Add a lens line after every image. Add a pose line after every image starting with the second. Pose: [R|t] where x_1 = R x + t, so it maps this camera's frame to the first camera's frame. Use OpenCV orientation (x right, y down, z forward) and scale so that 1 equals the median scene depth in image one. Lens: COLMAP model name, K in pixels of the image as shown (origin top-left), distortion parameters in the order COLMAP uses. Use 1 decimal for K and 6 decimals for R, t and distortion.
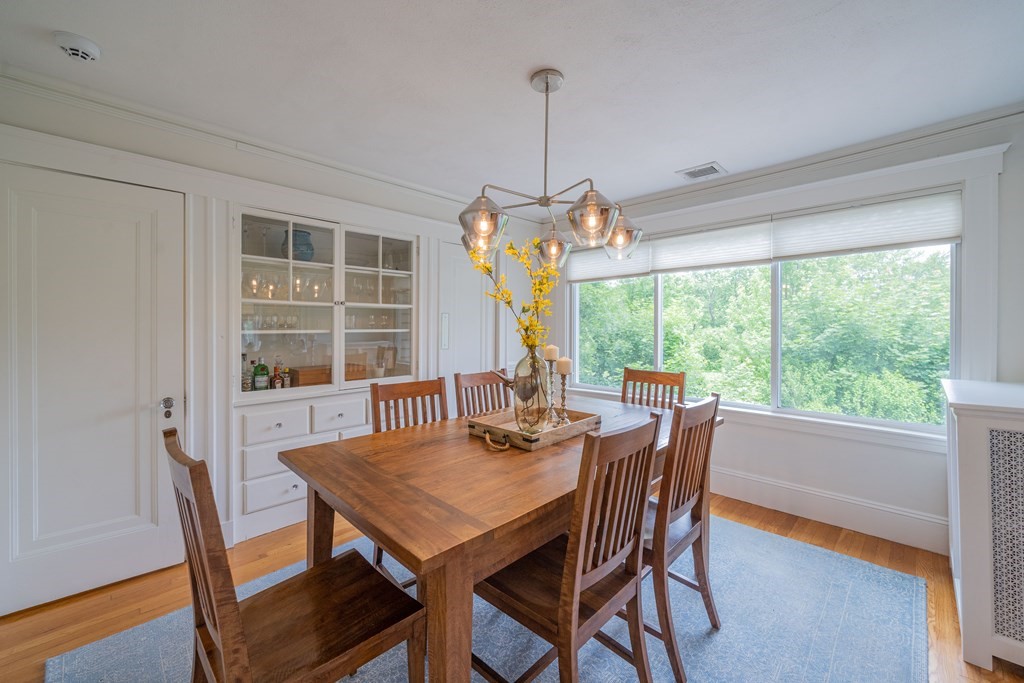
lens RADIAL K [[407.0, 0, 510.5], [0, 407.0, 337.2], [0, 0, 1]] dist [0.000390, -0.000008]
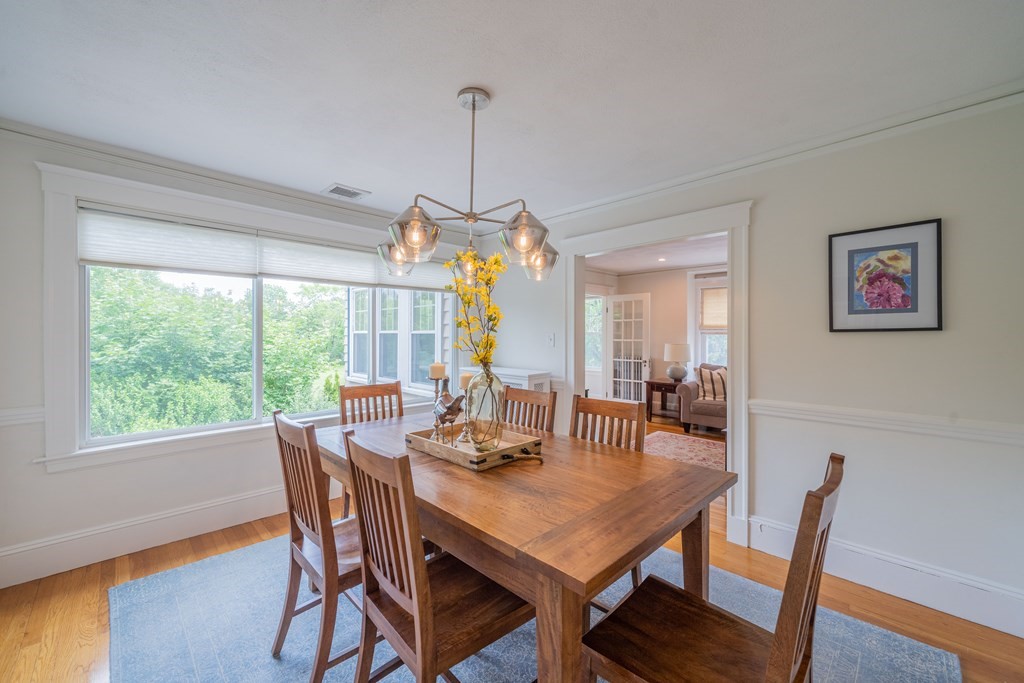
lens RADIAL K [[403.5, 0, 512.0], [0, 403.5, 341.5], [0, 0, 1]] dist [0.025176, 0.000083]
pose [[0.013949, -0.008776, 0.999864, -0.159184], [0.019573, 0.999772, 0.008502, -0.005998], [-0.999711, 0.019451, 0.014117, 0.155900]]
